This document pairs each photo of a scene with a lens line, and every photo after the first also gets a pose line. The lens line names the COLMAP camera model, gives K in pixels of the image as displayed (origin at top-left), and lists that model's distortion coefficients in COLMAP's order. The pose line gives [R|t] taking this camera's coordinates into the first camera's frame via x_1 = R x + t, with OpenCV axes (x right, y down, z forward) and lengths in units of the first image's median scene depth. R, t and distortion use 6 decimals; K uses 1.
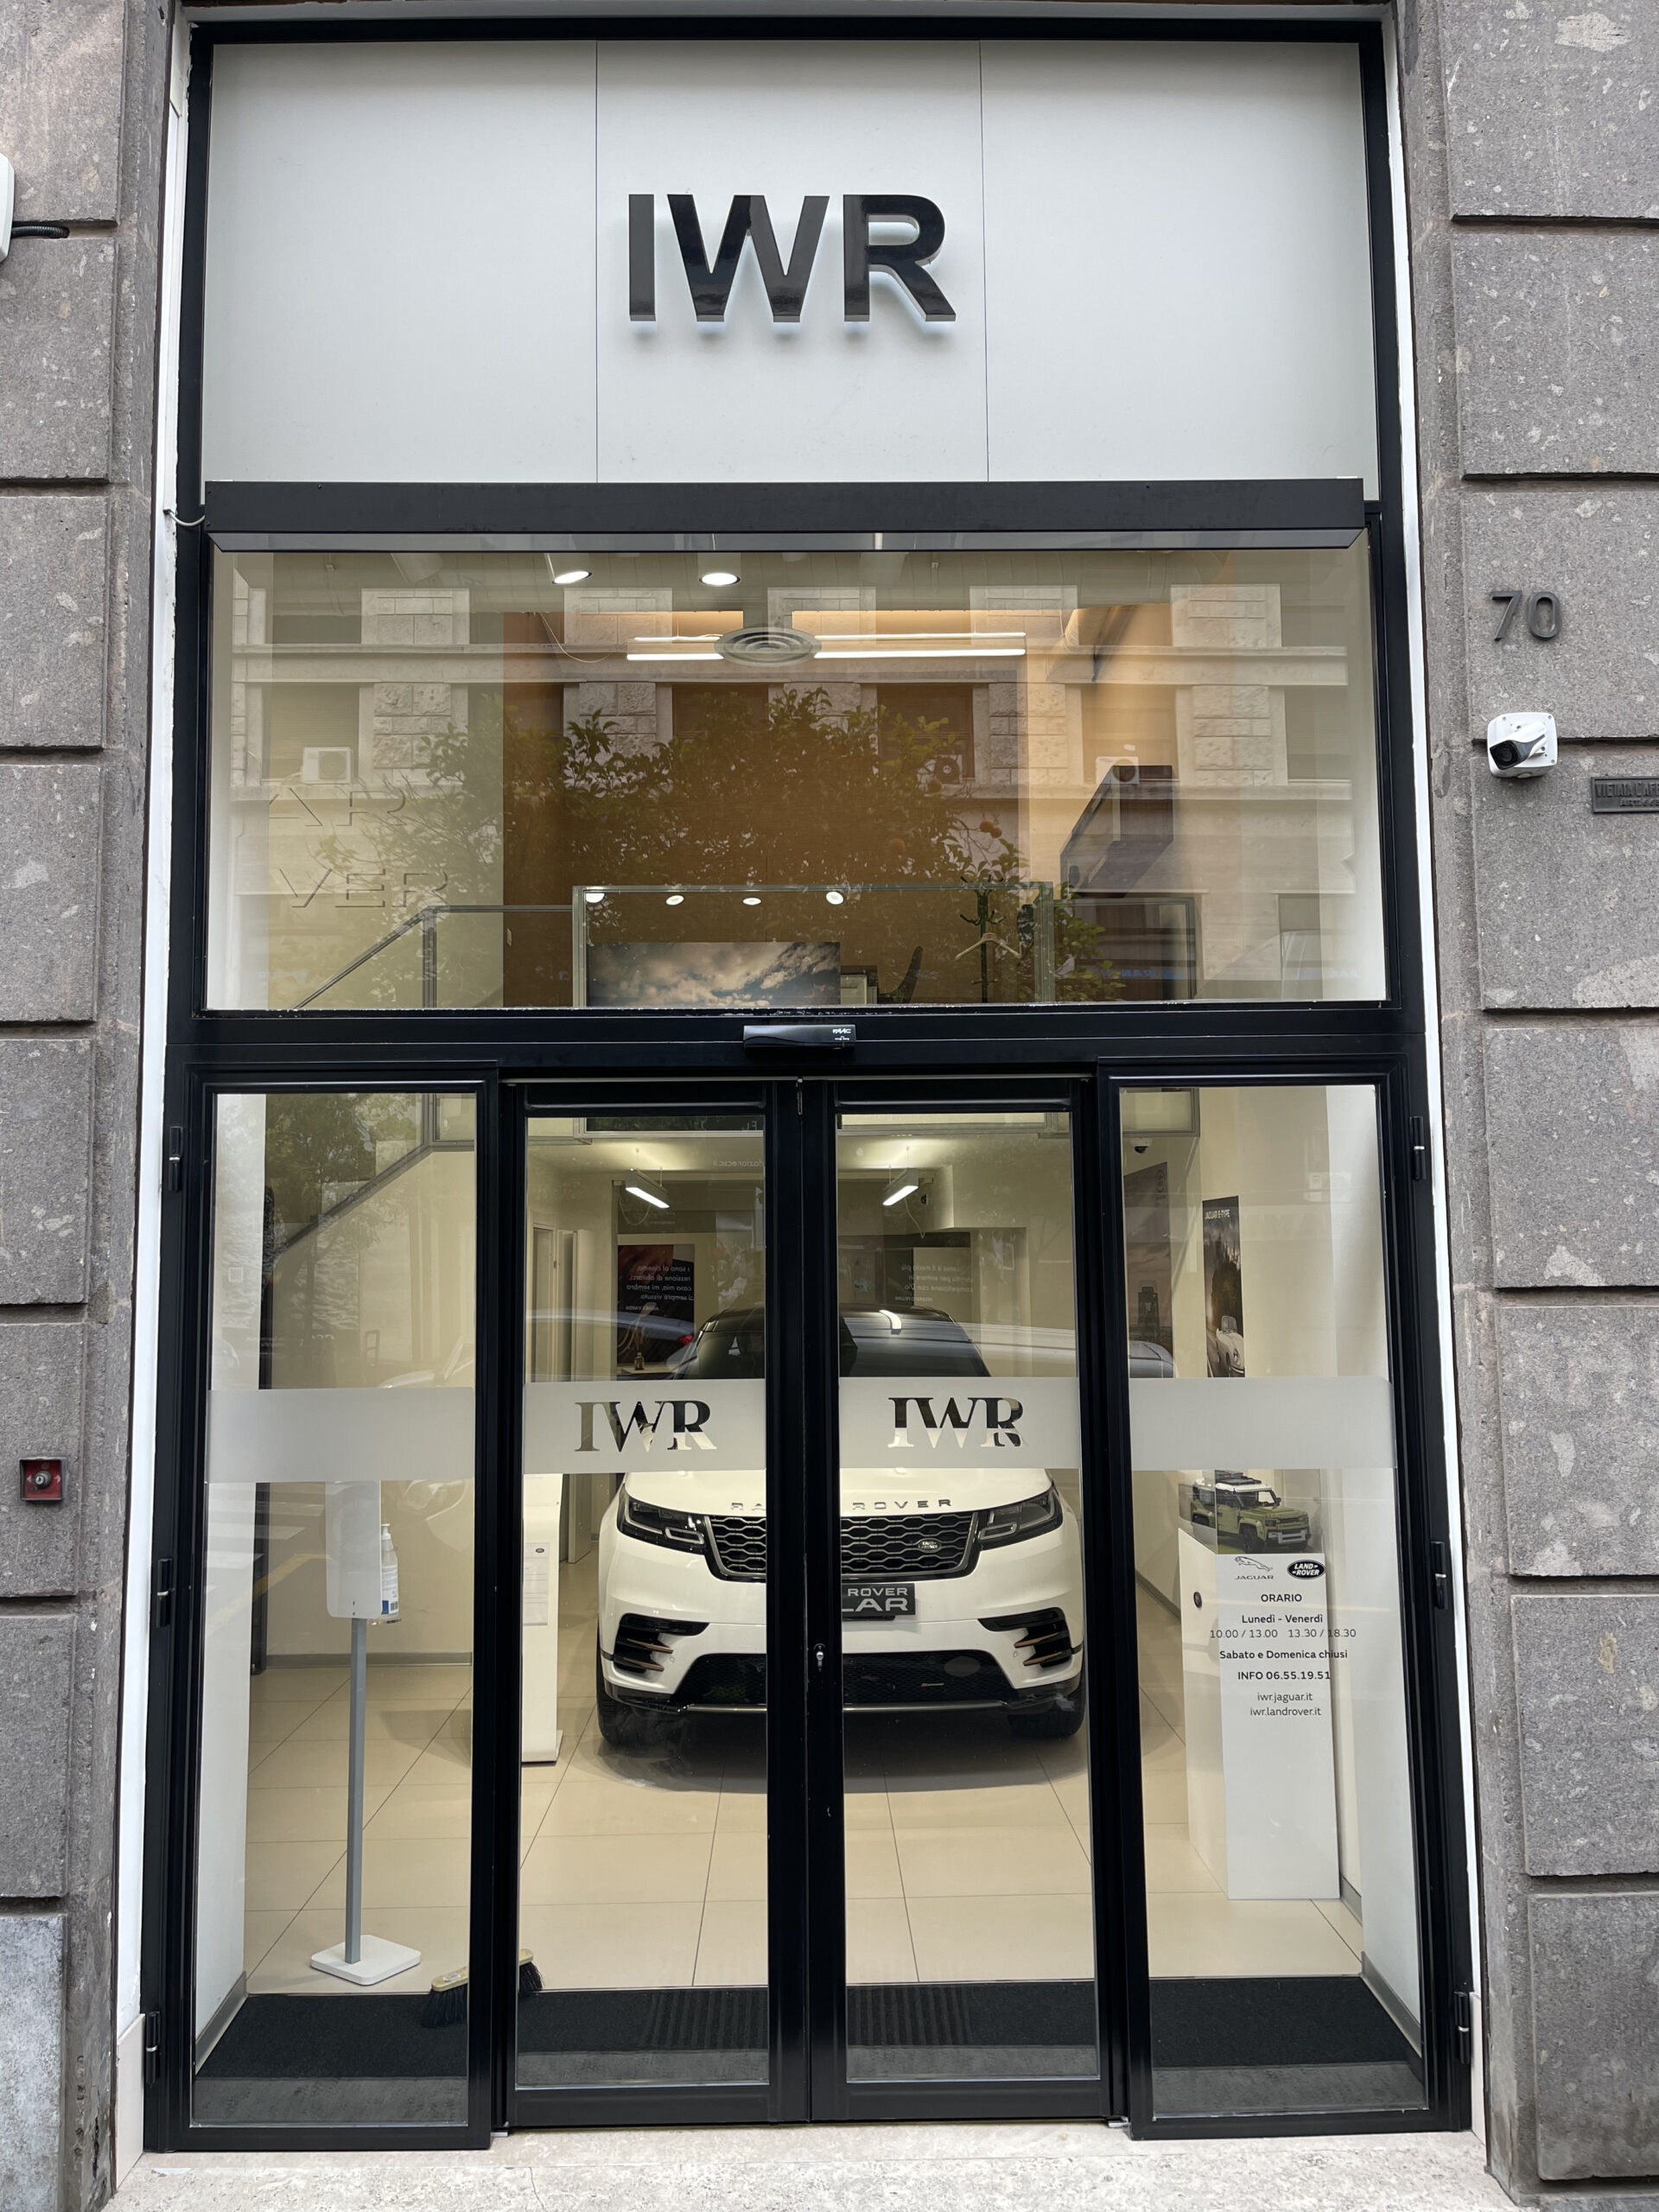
lens RADIAL K [[1672.1, 0, 873.0], [0, 1672.1, 1113.8], [0, 0, 1]] dist [0.025457, -0.055706]
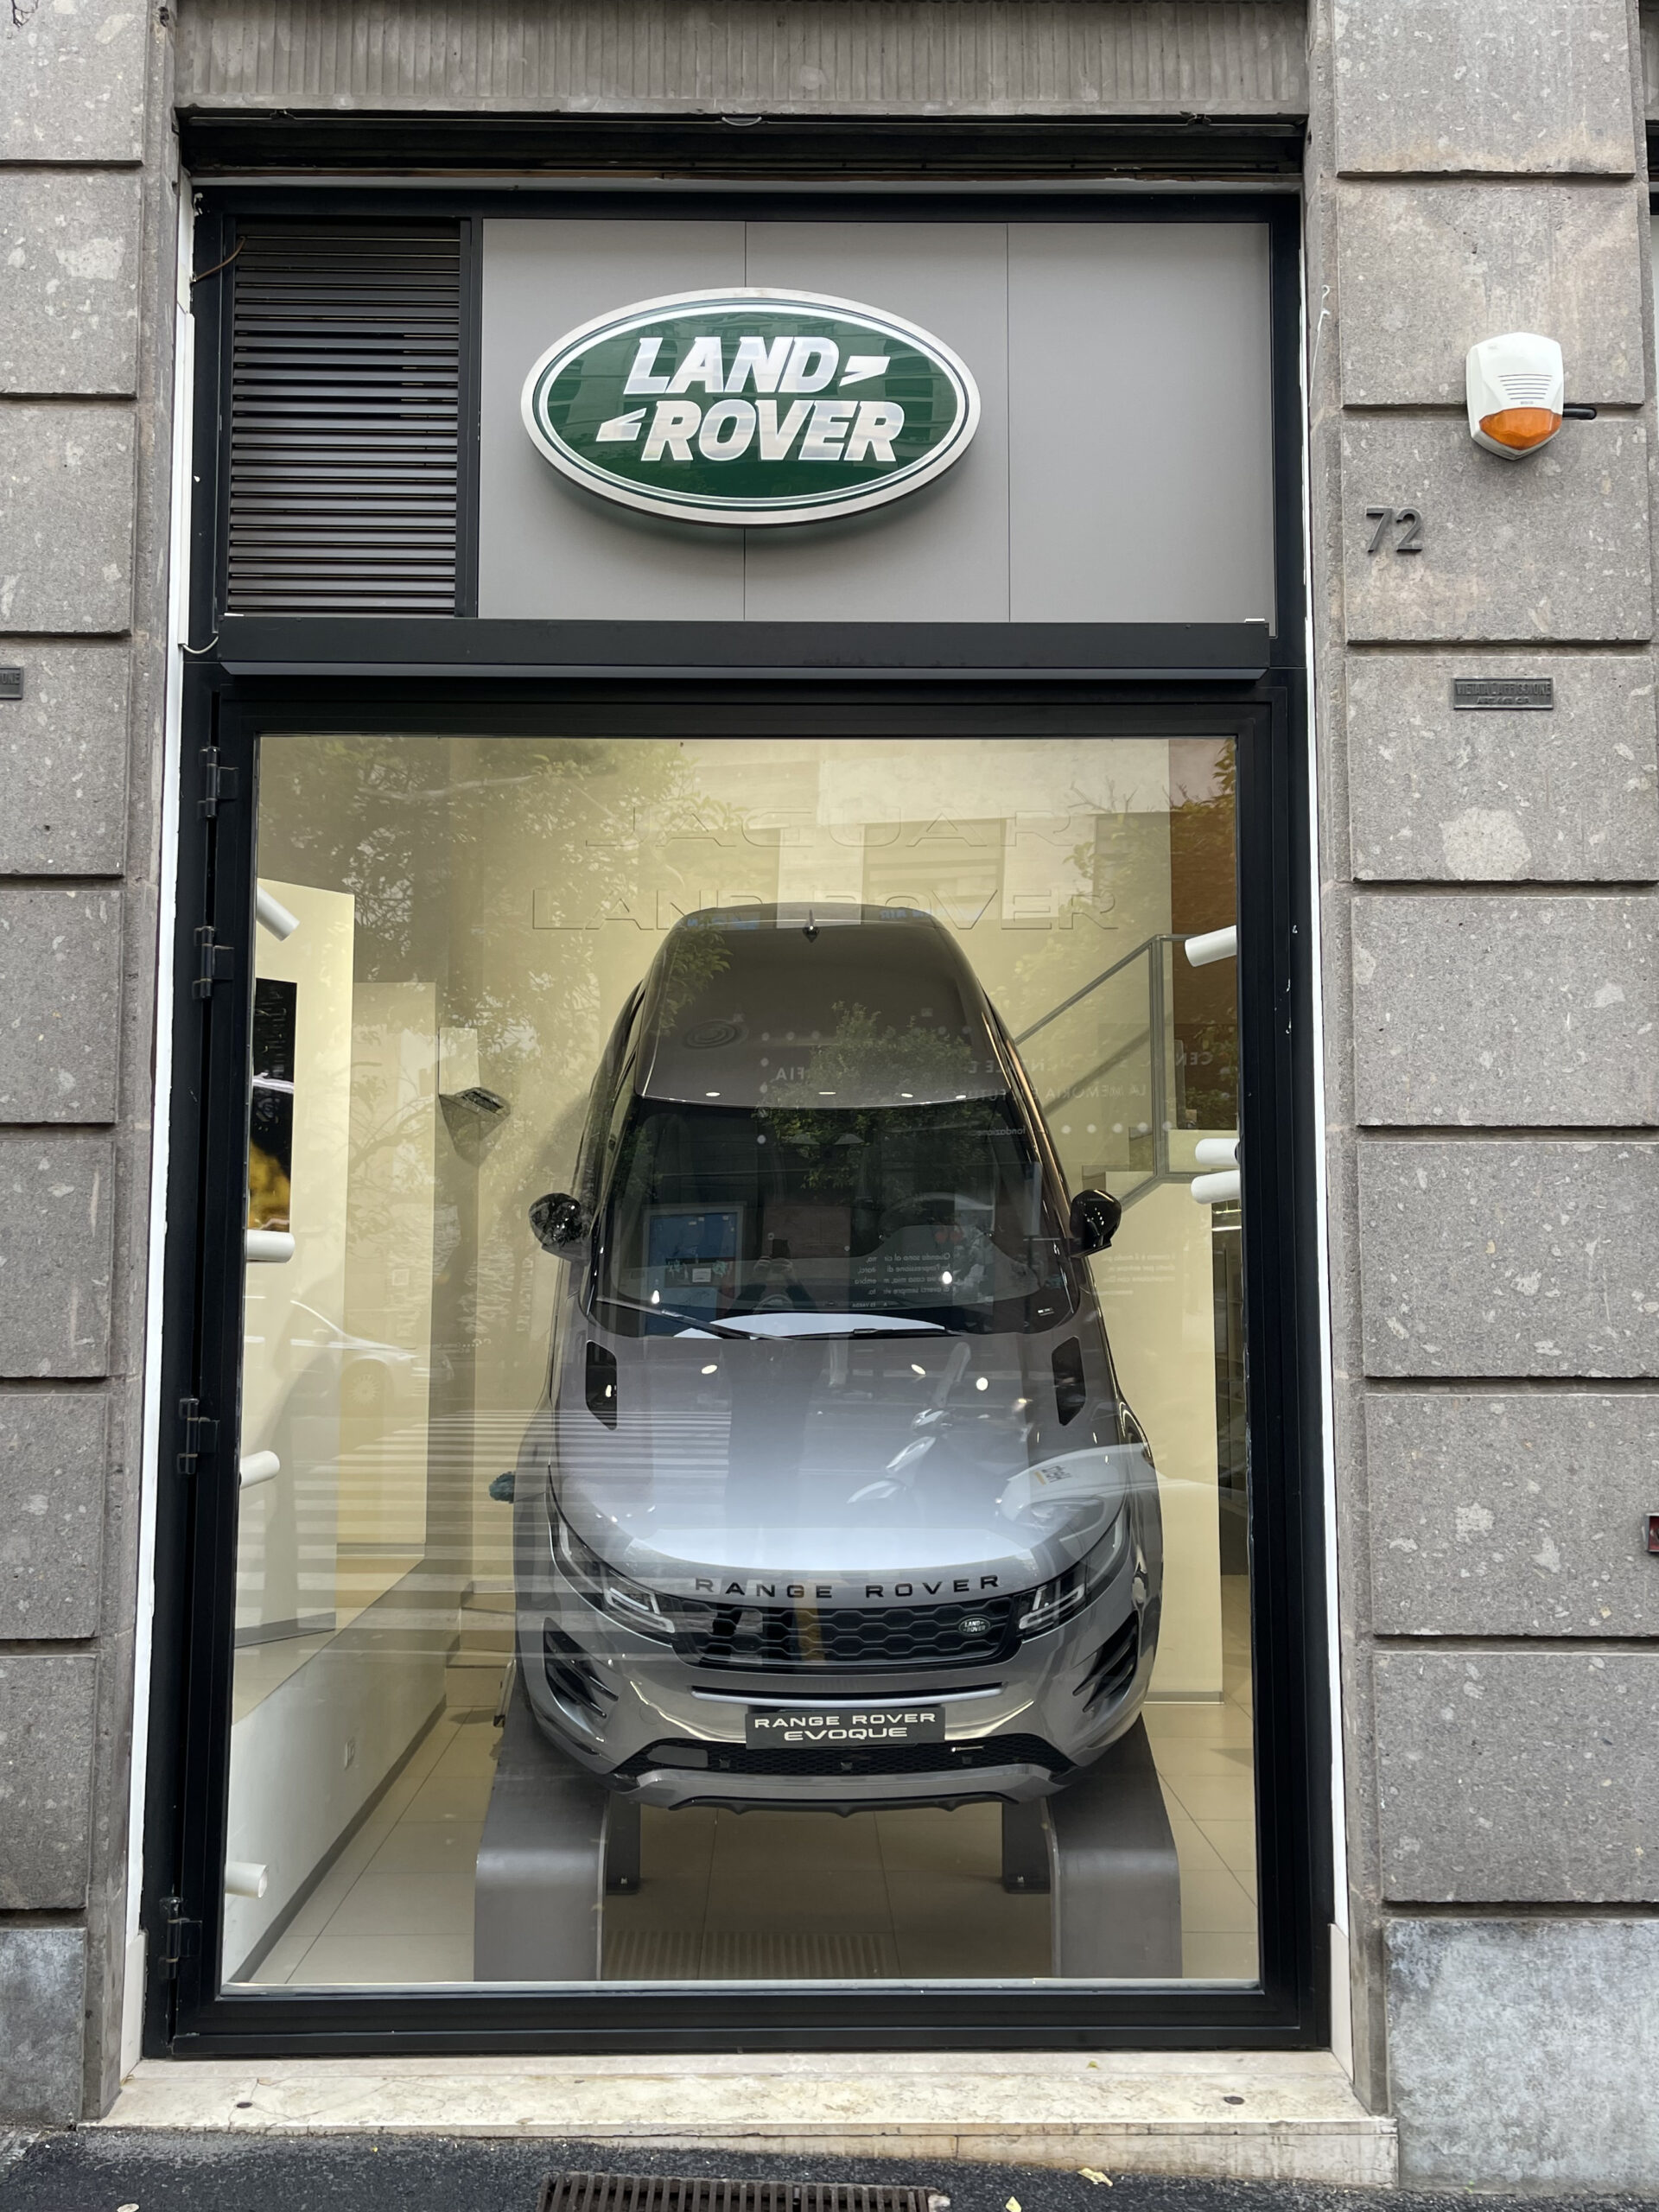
lens RADIAL K [[1858.0, 0, 811.6], [0, 1858.0, 1082.9], [0, 0, 1]] dist [0.027095, -0.022737]
pose [[0.999492, 0.008705, -0.030649, -0.964892], [-0.008764, 0.999960, -0.001807, -0.074092], [0.030632, 0.002075, 0.999529, -0.263647]]
